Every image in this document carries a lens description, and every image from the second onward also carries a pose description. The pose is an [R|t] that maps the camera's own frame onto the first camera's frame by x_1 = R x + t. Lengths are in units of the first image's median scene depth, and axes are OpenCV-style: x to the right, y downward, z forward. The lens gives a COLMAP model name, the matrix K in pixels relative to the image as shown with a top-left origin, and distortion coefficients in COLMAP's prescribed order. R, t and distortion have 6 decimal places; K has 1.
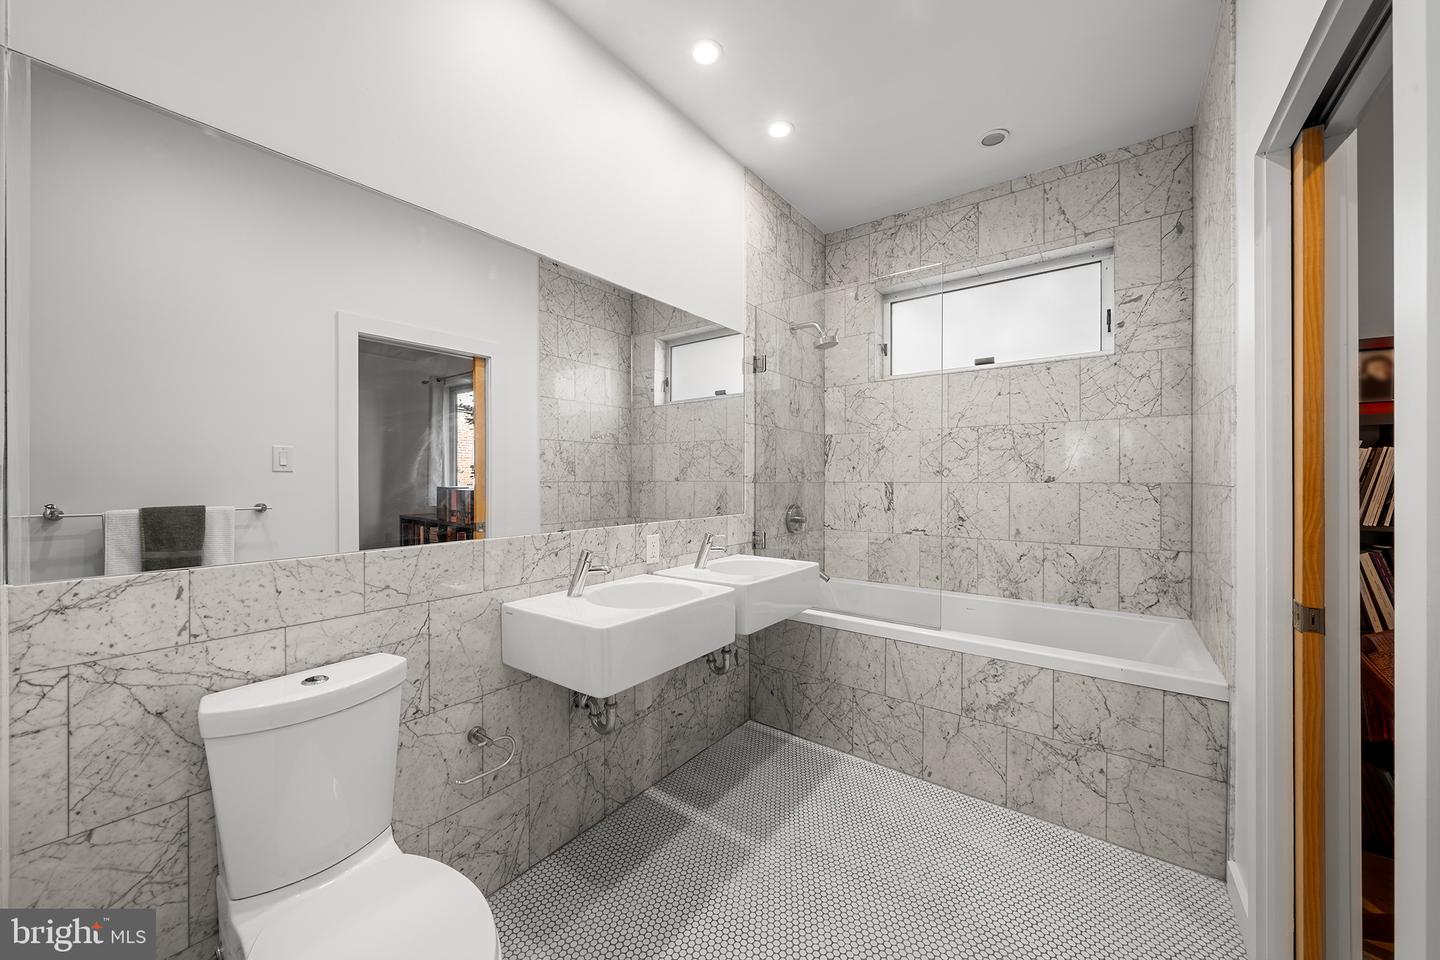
lens RADIAL K [[529.3, 0, 710.0], [0, 529.3, 480.2], [0, 0, 1]] dist [-0.003923, 0.000057]
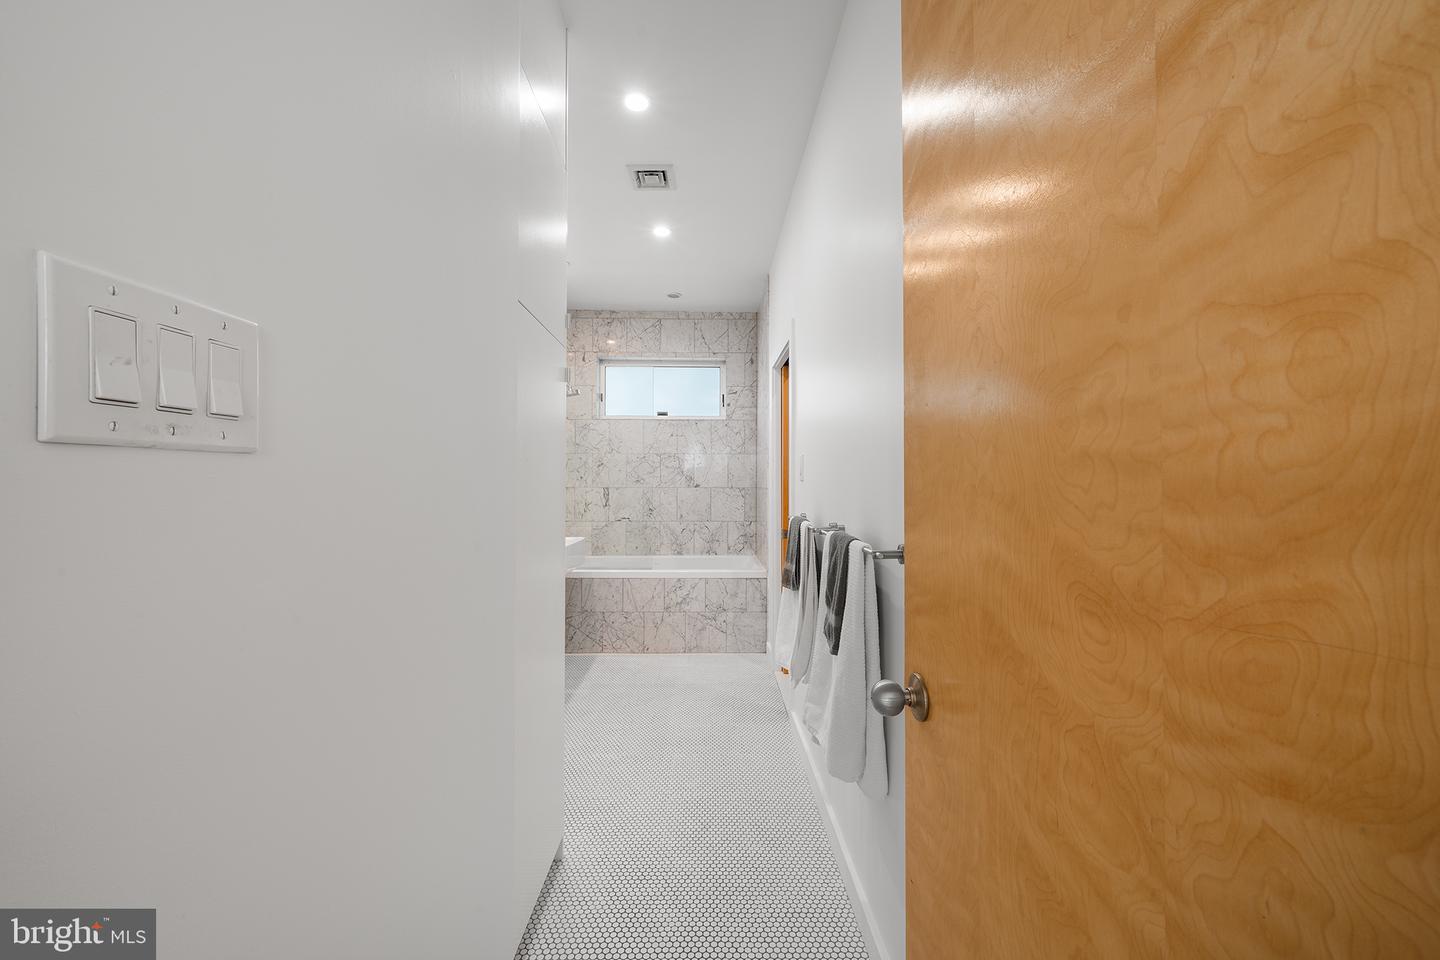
lens RADIAL K [[581.6, 0, 720.5], [0, 581.6, 482.4], [0, 0, 1]] dist [0.000353, 0.000002]
pose [[0.783172, 0.003358, 0.621797, -0.560223], [-0.000721, 0.999990, -0.004492, -0.004505], [-0.621805, 0.003069, 0.783166, -0.637620]]
